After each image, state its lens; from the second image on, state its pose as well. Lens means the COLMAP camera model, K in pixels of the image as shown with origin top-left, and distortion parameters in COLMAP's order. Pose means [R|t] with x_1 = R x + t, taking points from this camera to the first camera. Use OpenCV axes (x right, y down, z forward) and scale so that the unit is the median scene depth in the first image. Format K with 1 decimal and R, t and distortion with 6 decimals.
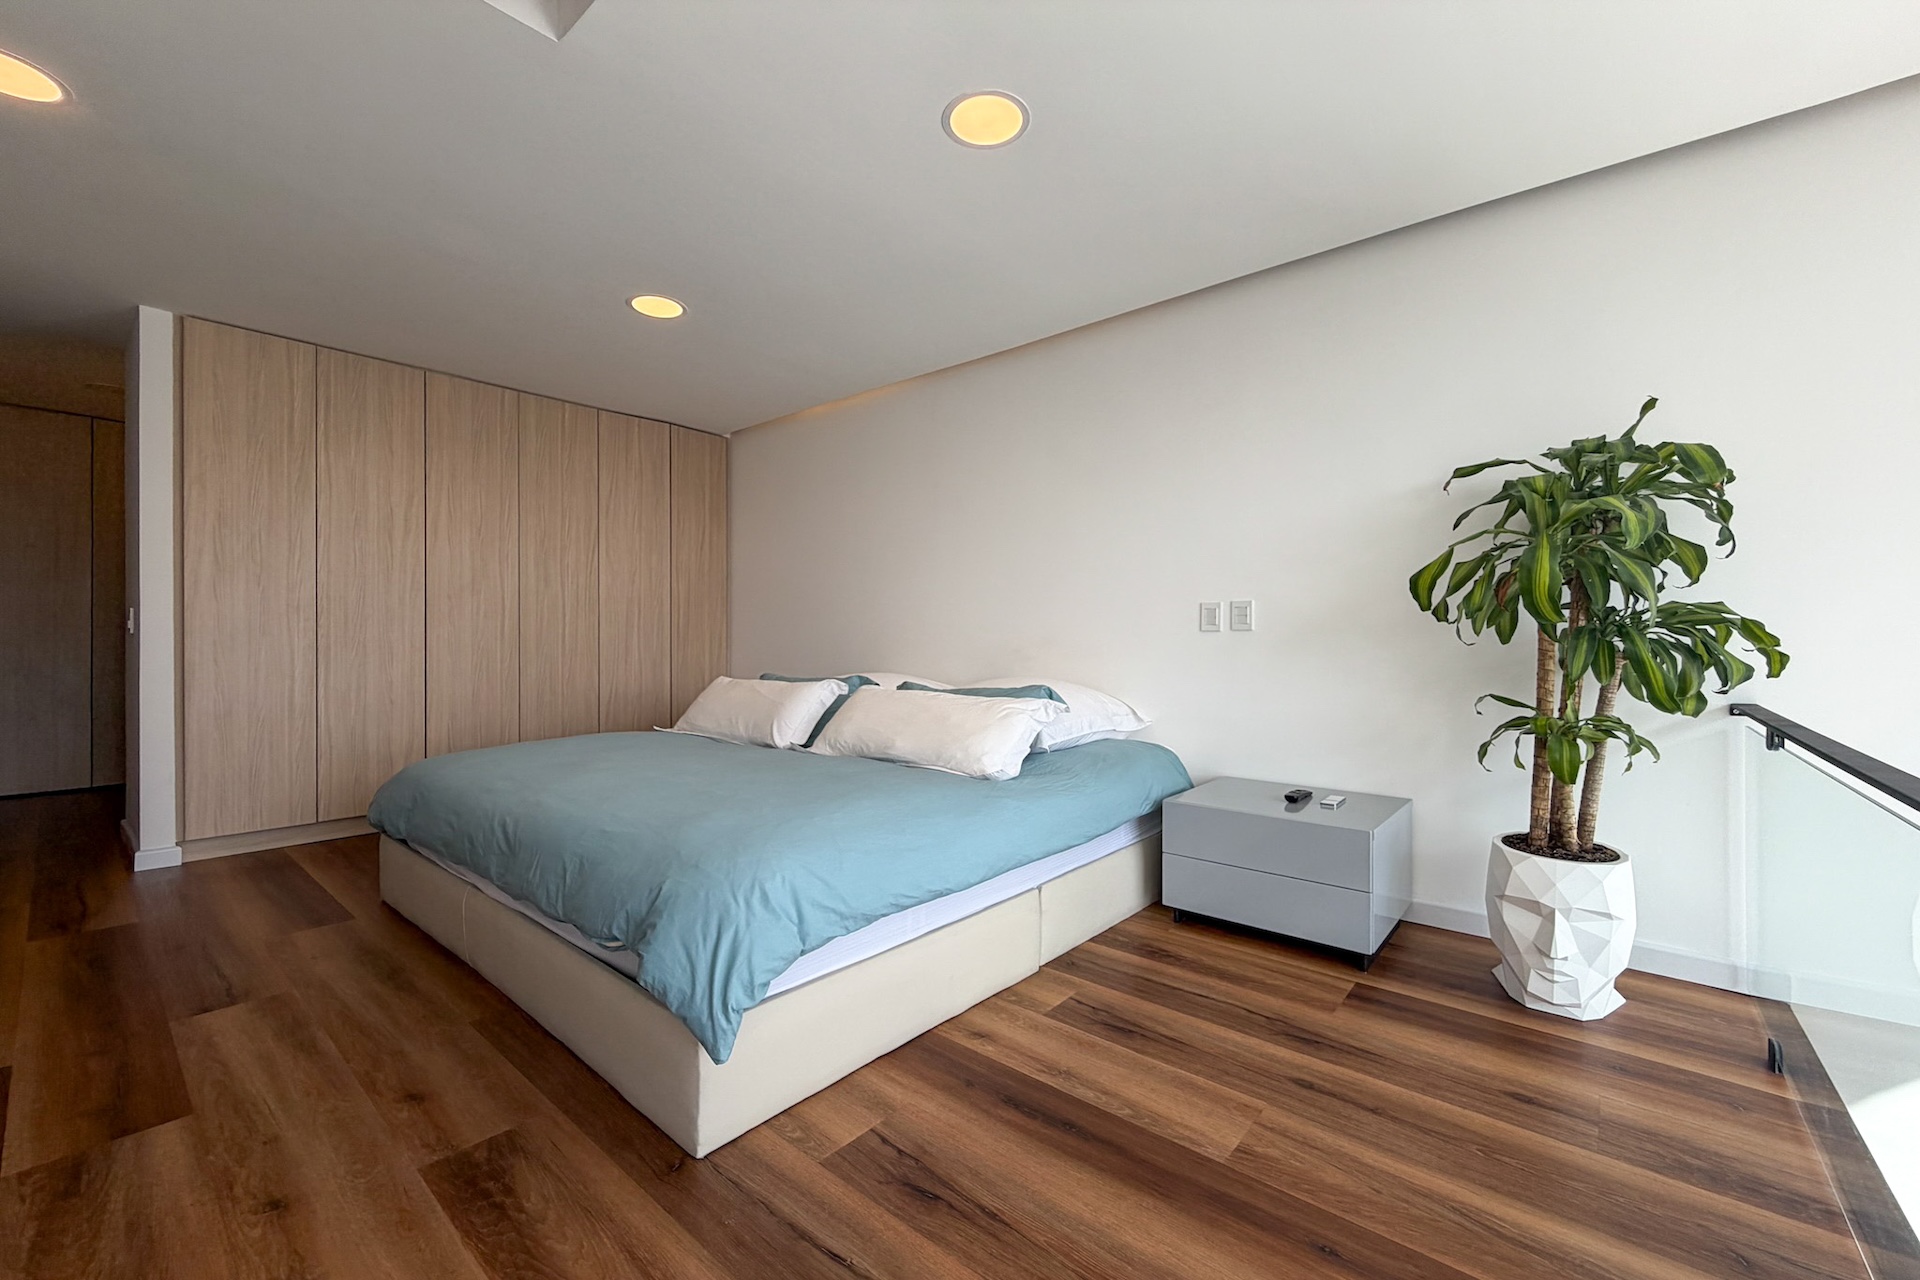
lens RADIAL K [[765.1, 0, 950.5], [0, 765.1, 638.6], [0, 0, 1]] dist [-0.002832, 0.000586]
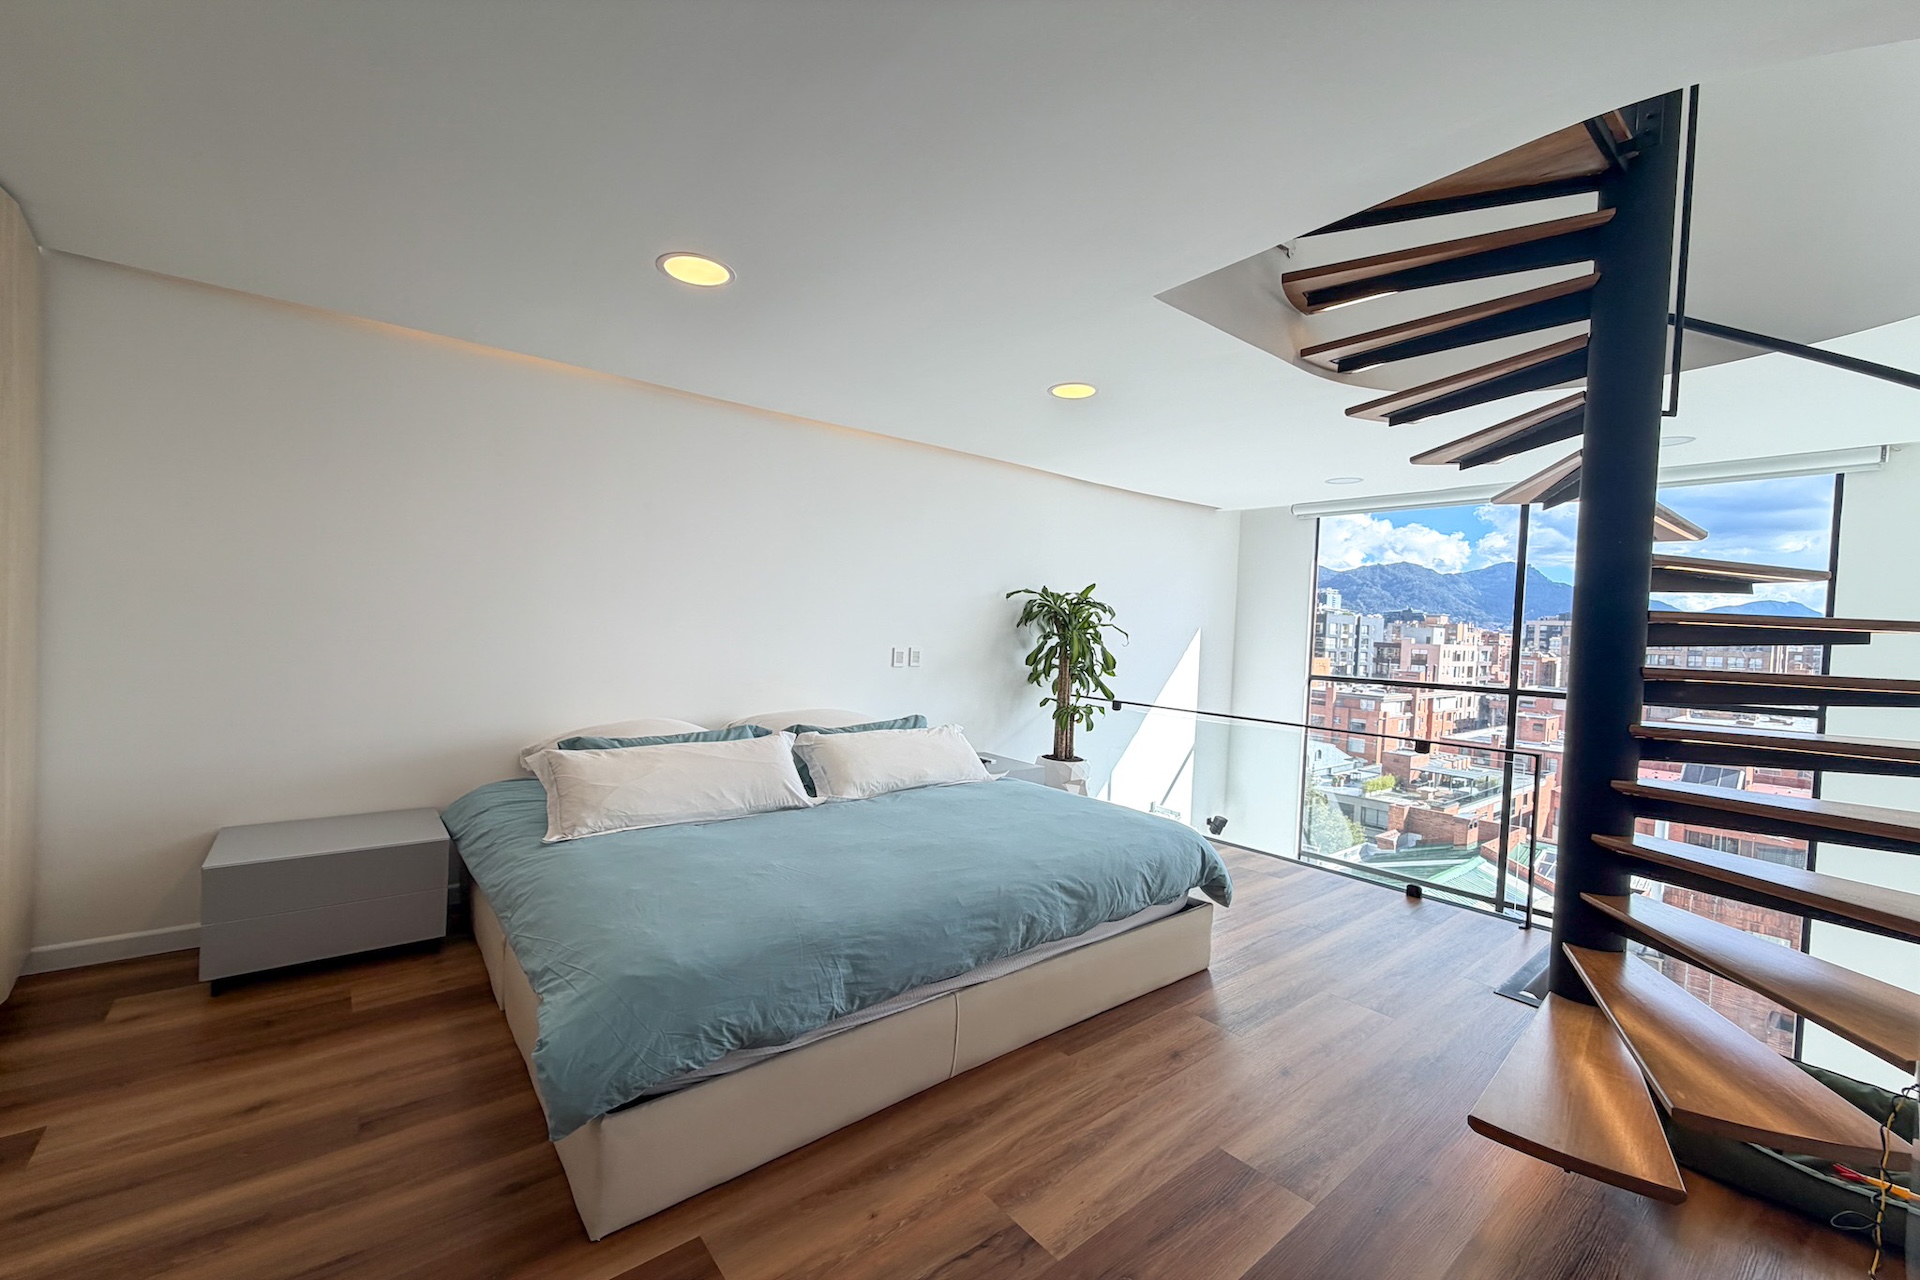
lens RADIAL K [[765.1, 0, 952.4], [0, 765.1, 648.0], [0, 0, 1]] dist [-0.002832, 0.000586]
pose [[0.183569, -0.027812, 0.982613, -1.720688], [-0.046938, 0.998211, 0.037023, -0.163482], [-0.981886, -0.052918, 0.181935, 0.937925]]
